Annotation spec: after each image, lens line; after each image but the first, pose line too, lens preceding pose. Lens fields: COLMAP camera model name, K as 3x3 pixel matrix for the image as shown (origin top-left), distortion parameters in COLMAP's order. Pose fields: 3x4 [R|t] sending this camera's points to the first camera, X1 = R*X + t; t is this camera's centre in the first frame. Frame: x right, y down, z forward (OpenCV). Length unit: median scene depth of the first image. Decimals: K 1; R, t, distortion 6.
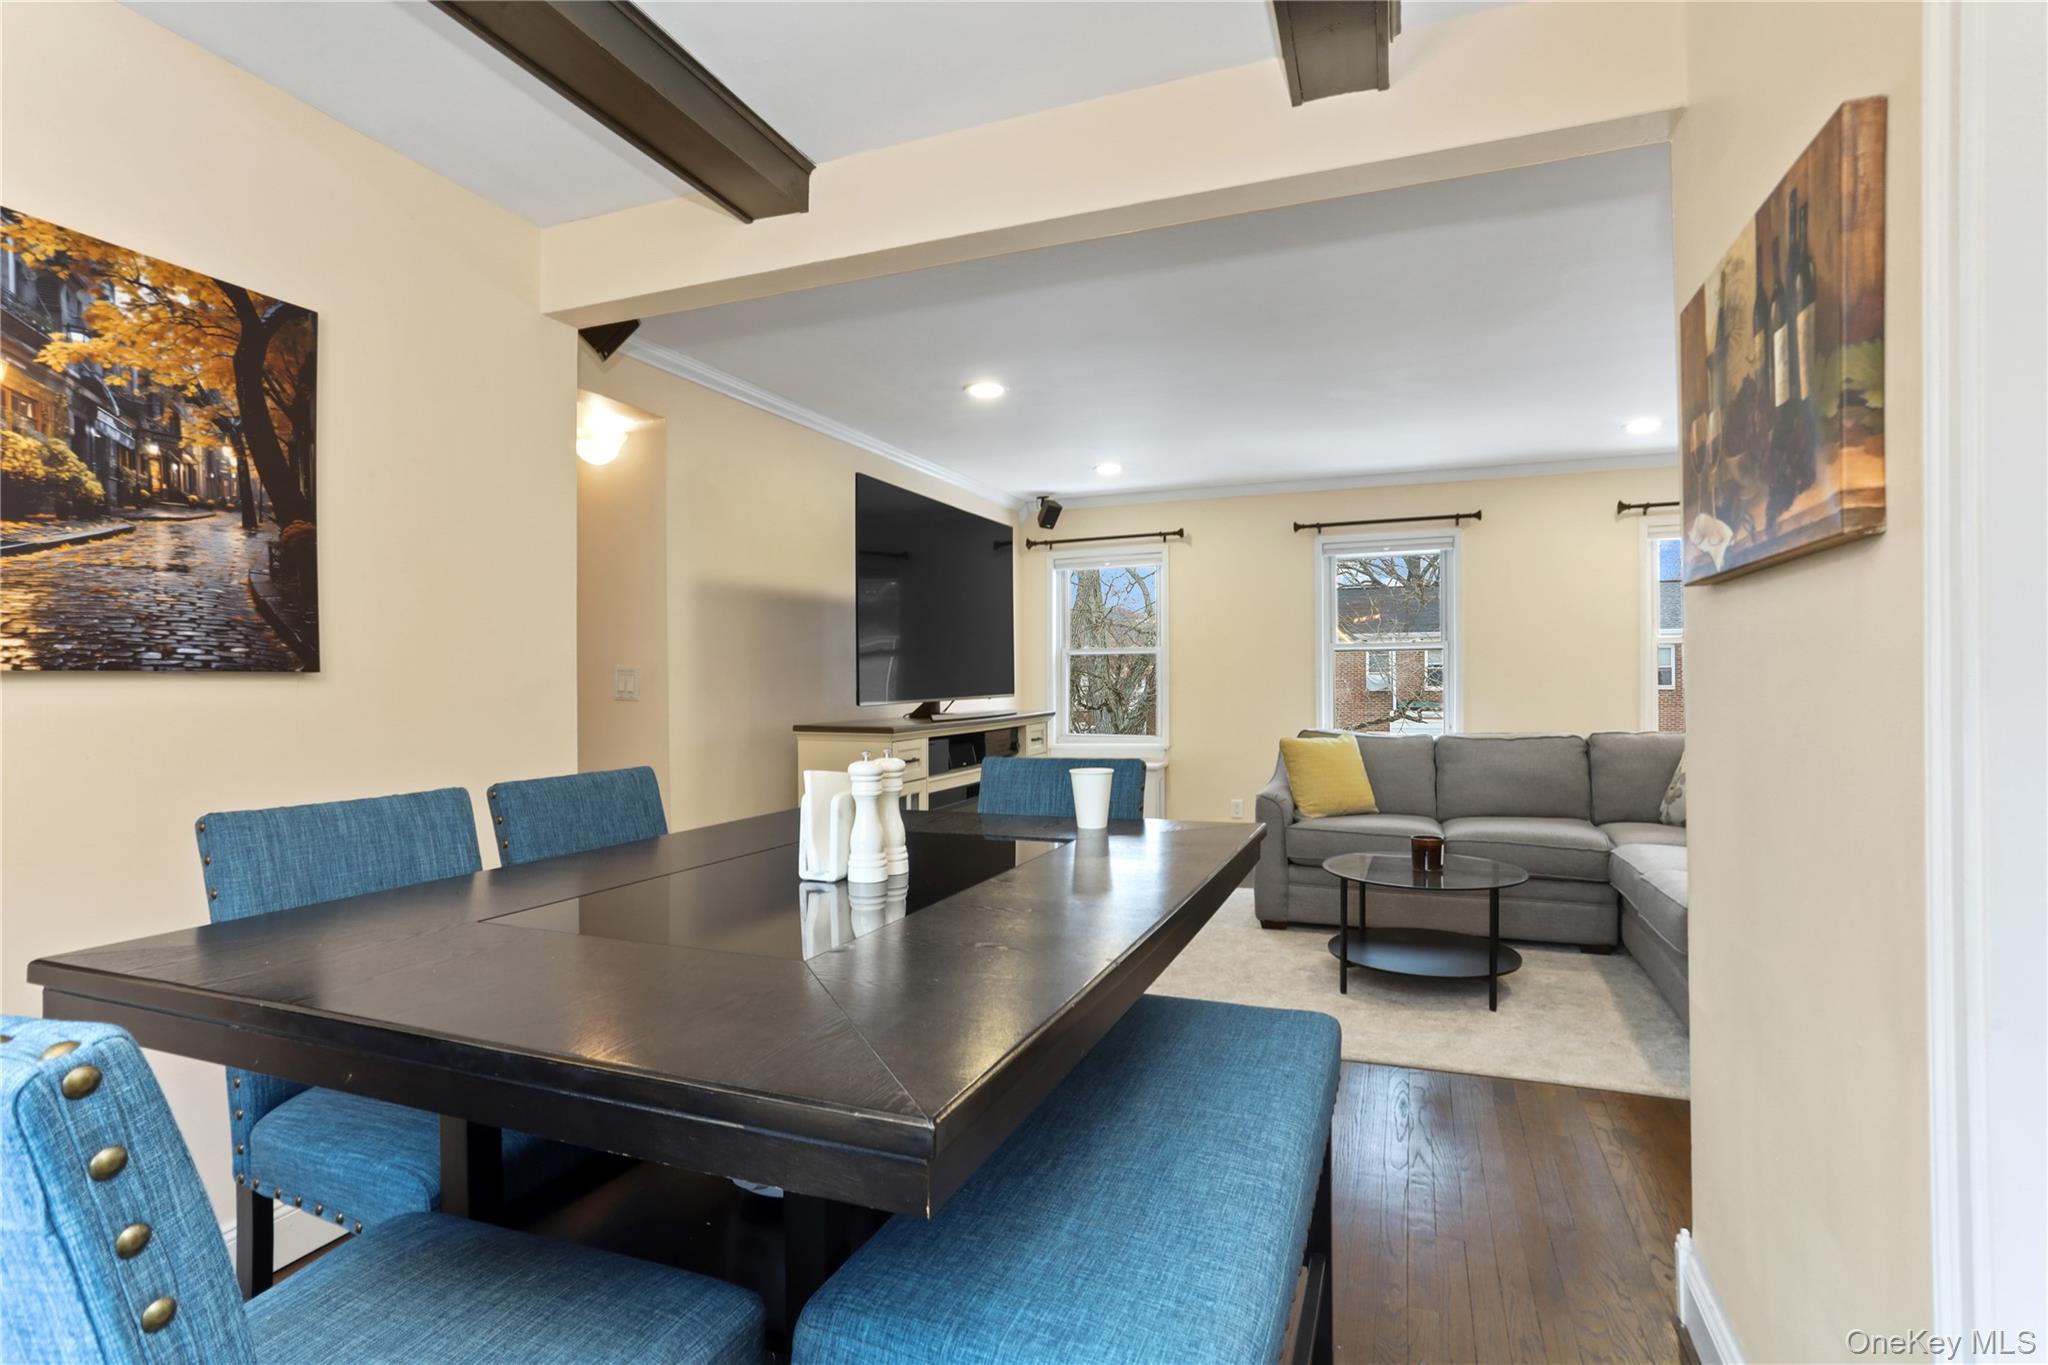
lens RADIAL K [[1051.6, 0, 1024.0], [0, 1051.6, 682.5], [0, 0, 1]] dist [-0.002051, -0.000030]
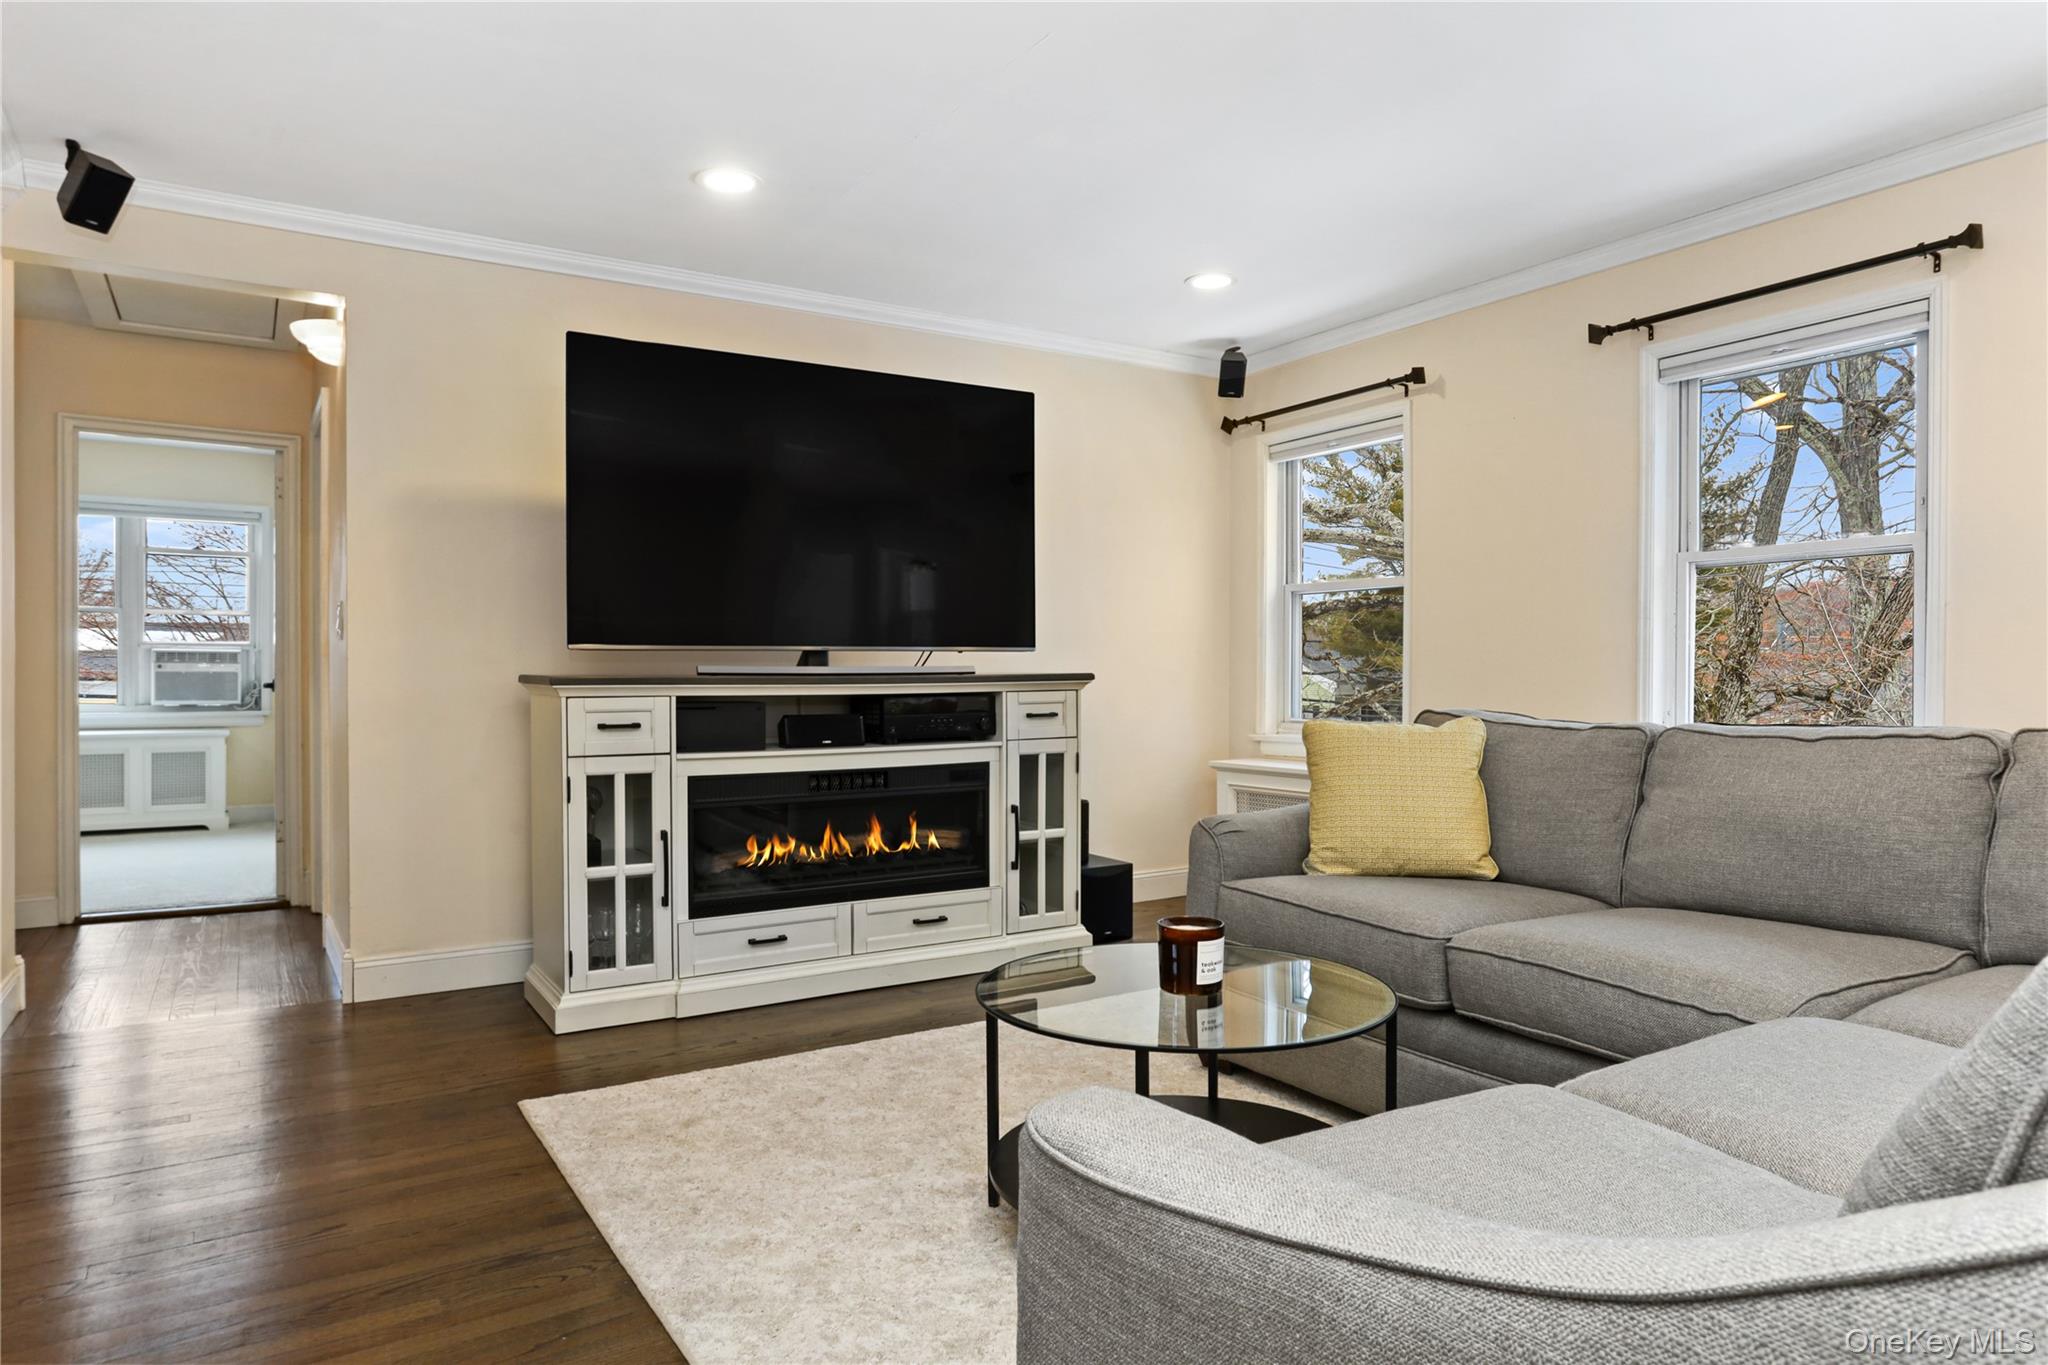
lens RADIAL K [[1269.4, 0, 1024.0], [0, 1269.4, 682.5], [0, 0, 1]] dist [-0.000597, 0.000310]
pose [[0.800449, 0.011880, -0.599283, 0.436090], [-0.009878, 0.999929, 0.006627, 0.027047], [0.599319, 0.000615, 0.800510, 0.342197]]
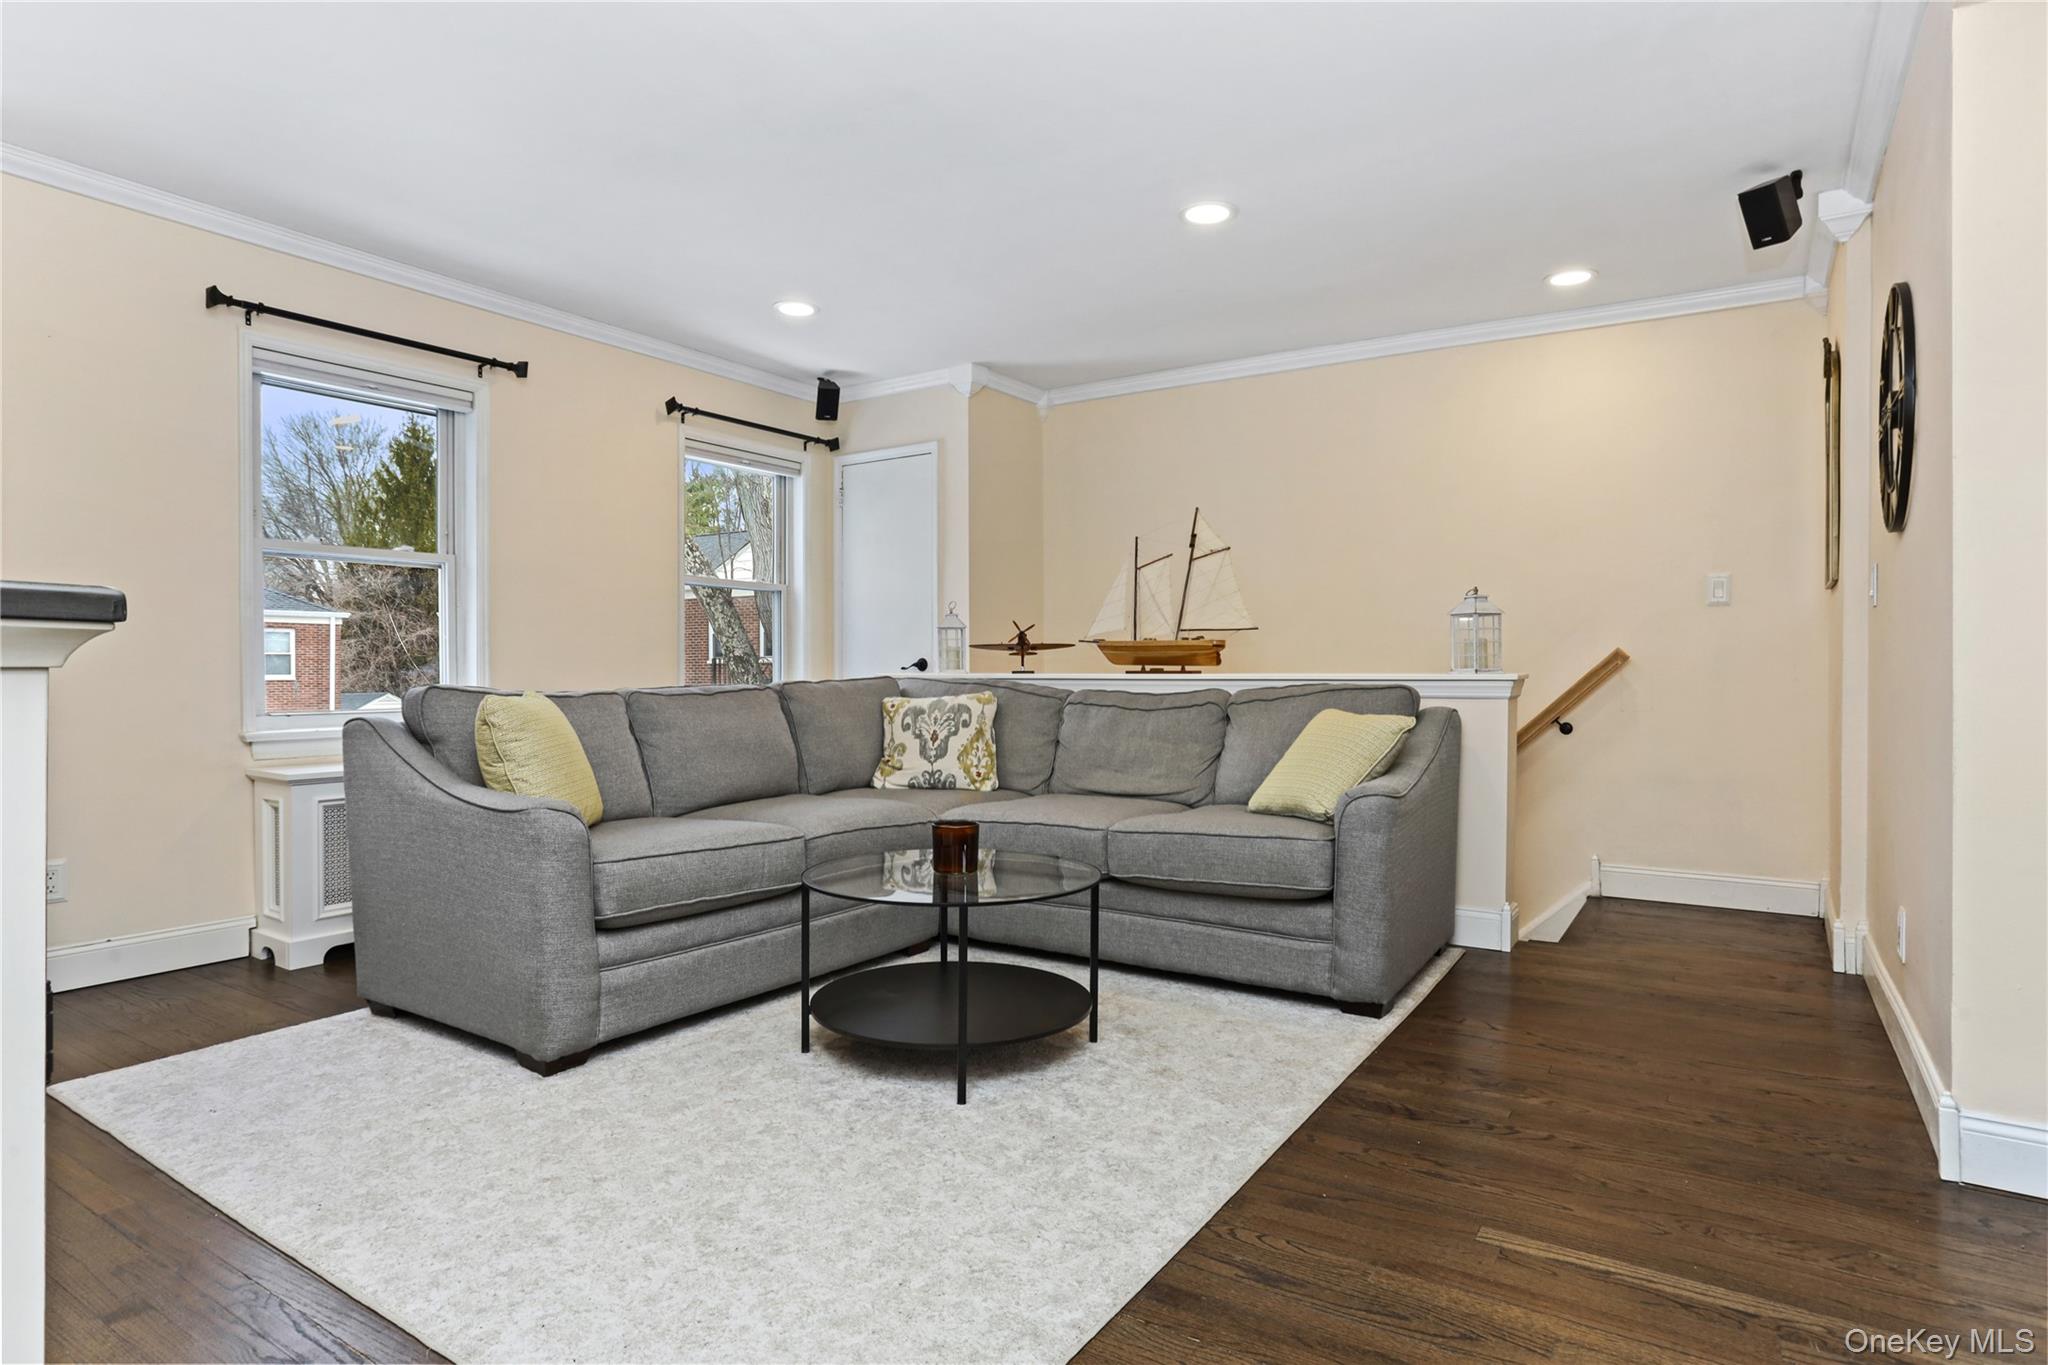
lens RADIAL K [[1136.8, 0, 1024.0], [0, 1136.8, 682.5], [0, 0, 1]] dist [-0.020295, -0.000580]
pose [[0.201598, 0.003119, 0.979463, -0.197182], [0.007043, 0.999964, -0.004634, 0.044059], [-0.979443, 0.007832, 0.201569, 0.548271]]
